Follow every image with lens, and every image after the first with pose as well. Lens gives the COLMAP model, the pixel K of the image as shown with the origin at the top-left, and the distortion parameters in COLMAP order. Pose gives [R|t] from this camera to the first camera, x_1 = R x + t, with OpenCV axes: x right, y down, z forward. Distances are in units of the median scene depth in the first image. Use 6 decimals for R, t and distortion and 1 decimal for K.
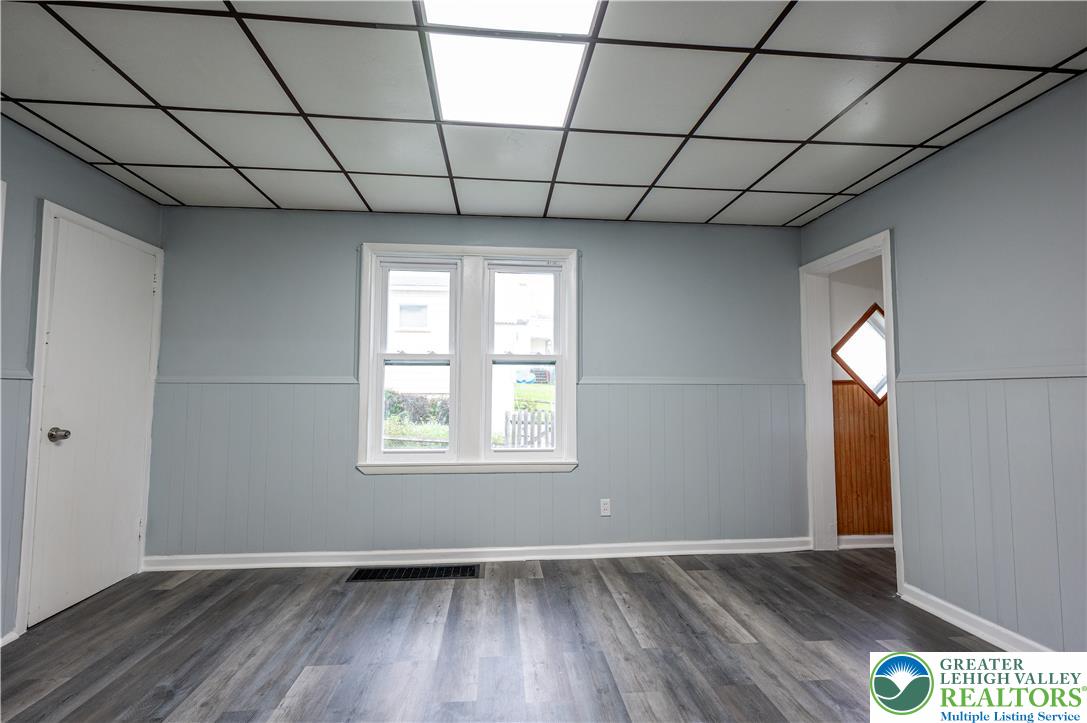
lens RADIAL K [[491.3, 0, 543.5], [0, 491.3, 361.5], [0, 0, 1]] dist [-0.004111, 0.000697]
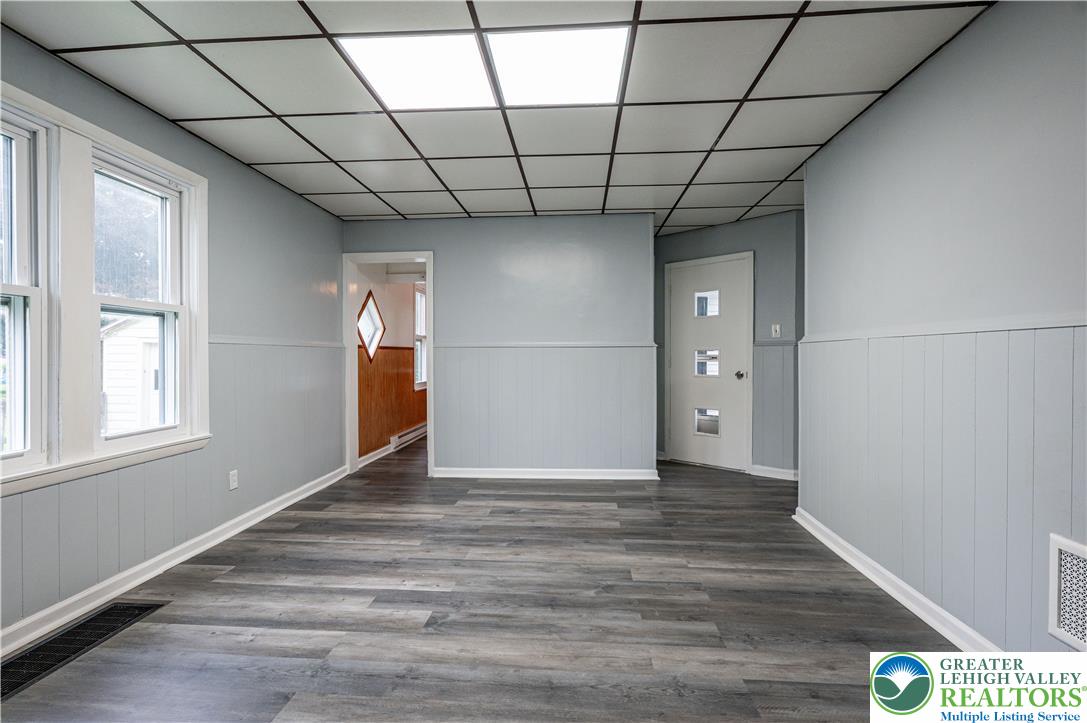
lens RADIAL K [[485.5, 0, 537.5], [0, 485.5, 359.7], [0, 0, 1]] dist [-0.007441, 0.000411]
pose [[0.179560, -0.010234, 0.983694, -0.734781], [-0.061623, 0.997865, 0.021630, 0.024517], [-0.981815, -0.064502, 0.178546, 0.343127]]
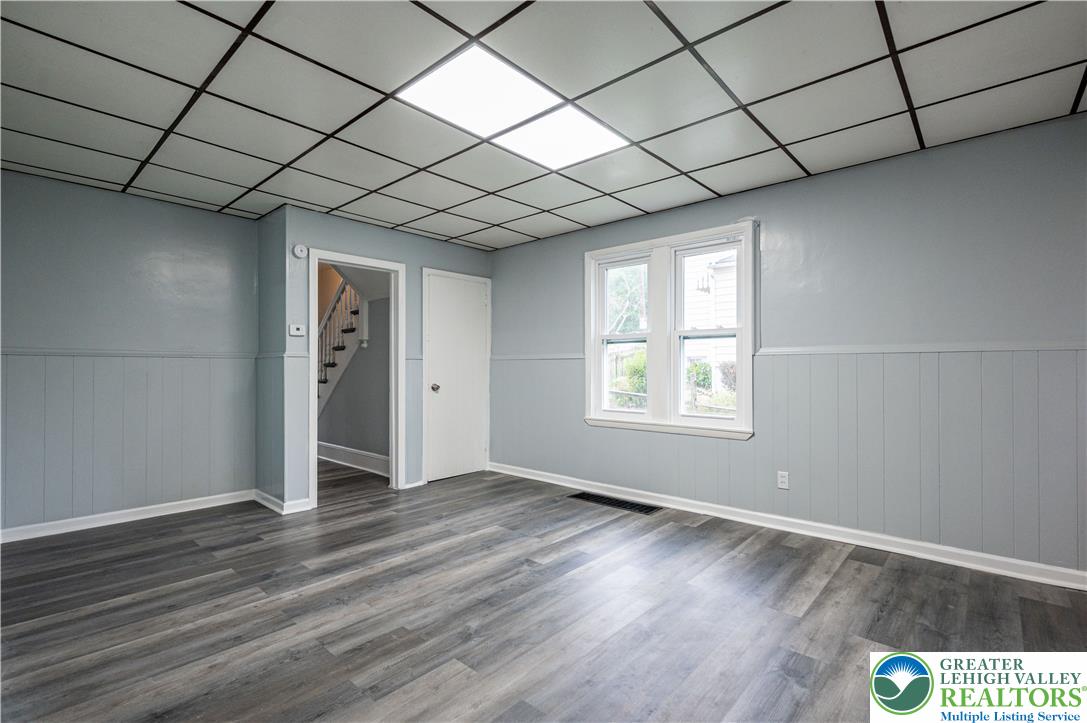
lens RADIAL K [[491.3, 0, 543.5], [0, 491.3, 361.5], [0, 0, 1]] dist [-0.004111, 0.000697]
pose [[0.681806, -0.011254, -0.731446, 0.588654], [0.050487, 0.998221, 0.031703, 0.005186], [0.729789, -0.058544, 0.681162, -0.005703]]
